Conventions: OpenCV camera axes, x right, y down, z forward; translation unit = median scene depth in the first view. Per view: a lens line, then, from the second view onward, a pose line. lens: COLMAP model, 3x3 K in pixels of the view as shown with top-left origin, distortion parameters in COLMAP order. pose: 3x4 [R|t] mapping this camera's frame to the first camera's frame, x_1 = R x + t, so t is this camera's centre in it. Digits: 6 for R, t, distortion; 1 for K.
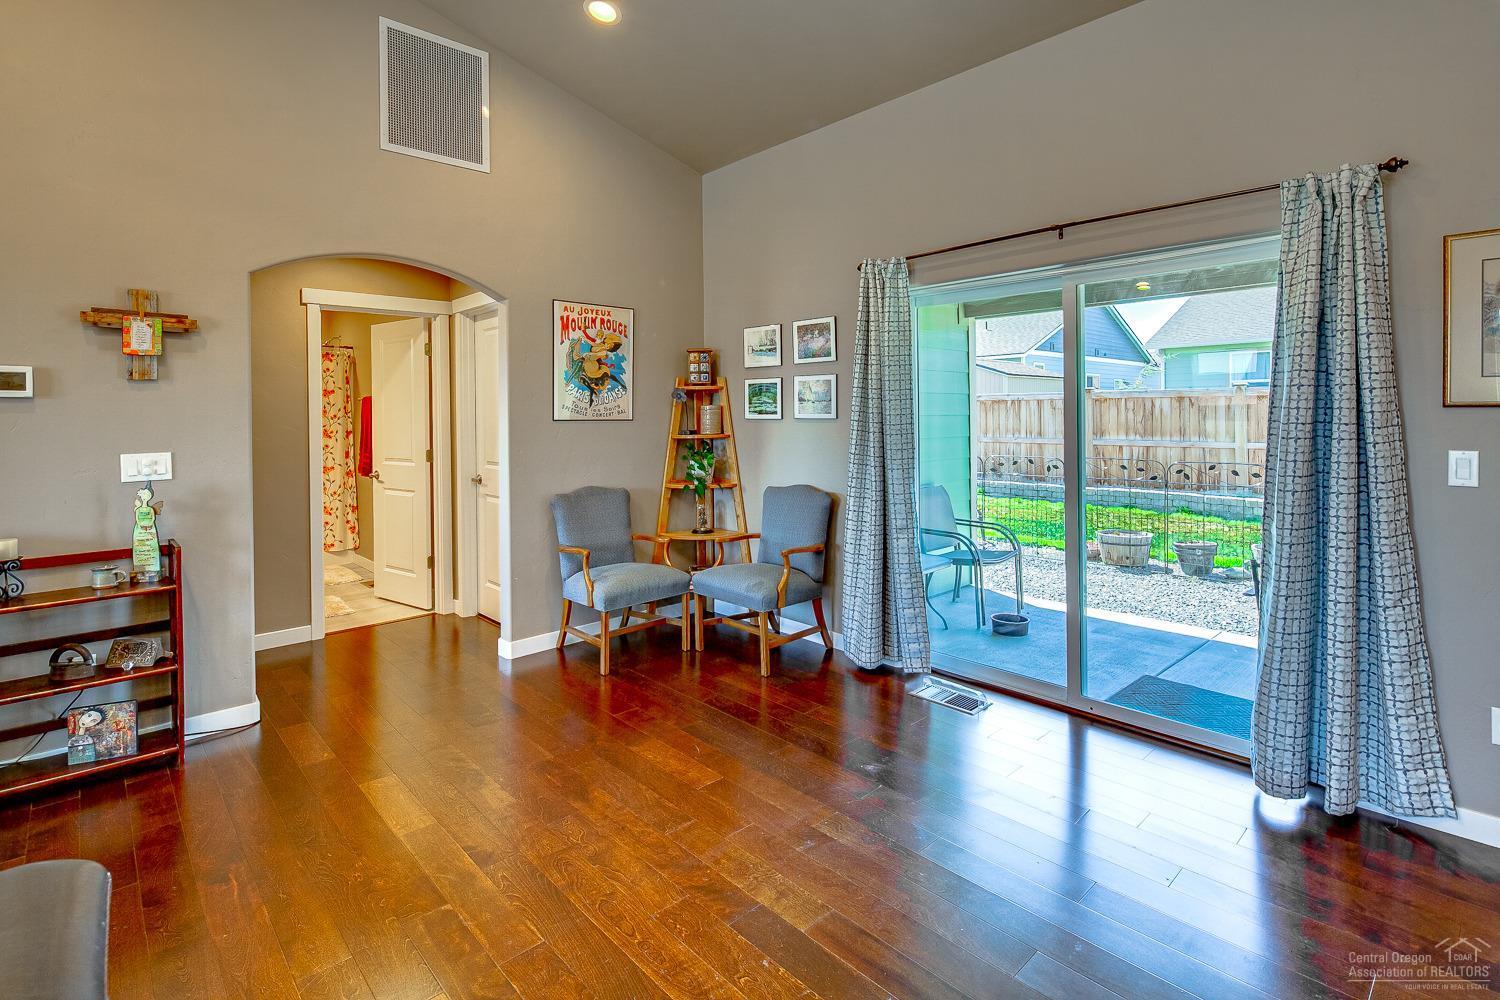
lens RADIAL K [[727.2, 0, 742.6], [0, 727.2, 422.3], [0, 0, 1]] dist [0.000692, -0.000079]
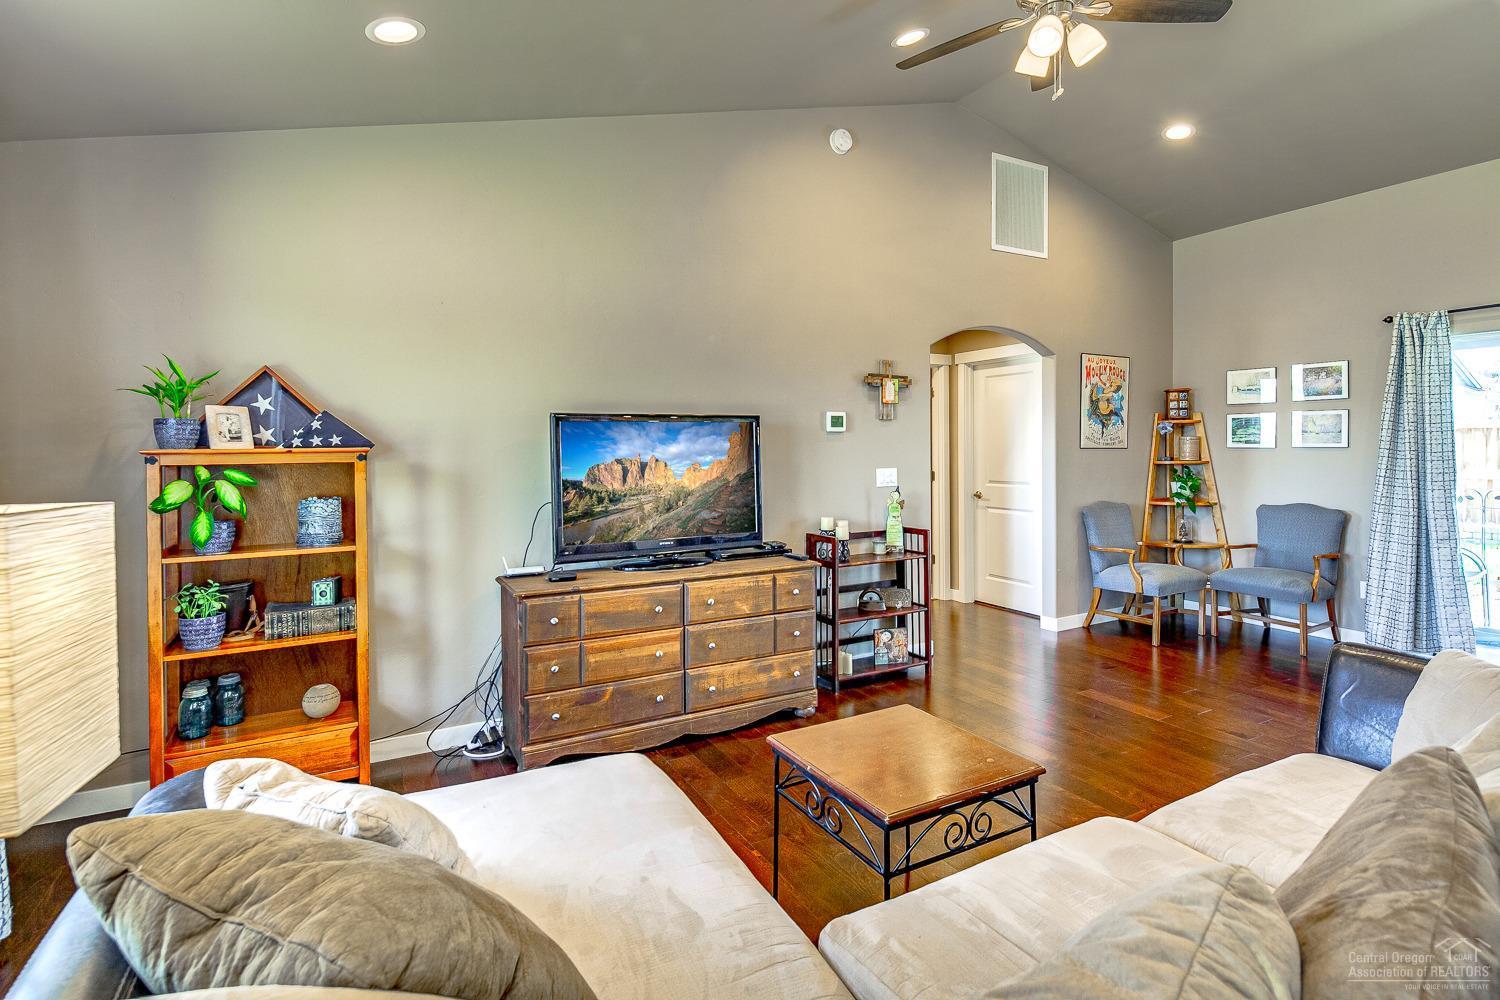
lens RADIAL K [[722.5, 0, 748.3], [0, 722.5, 454.7], [0, 0, 1]] dist [0.000212, 0.000114]
pose [[0.968371, 0.005093, -0.249463, -0.518205], [-0.004562, 0.999986, 0.002708, 0.008199], [0.249474, -0.001485, 0.968380, -0.377216]]
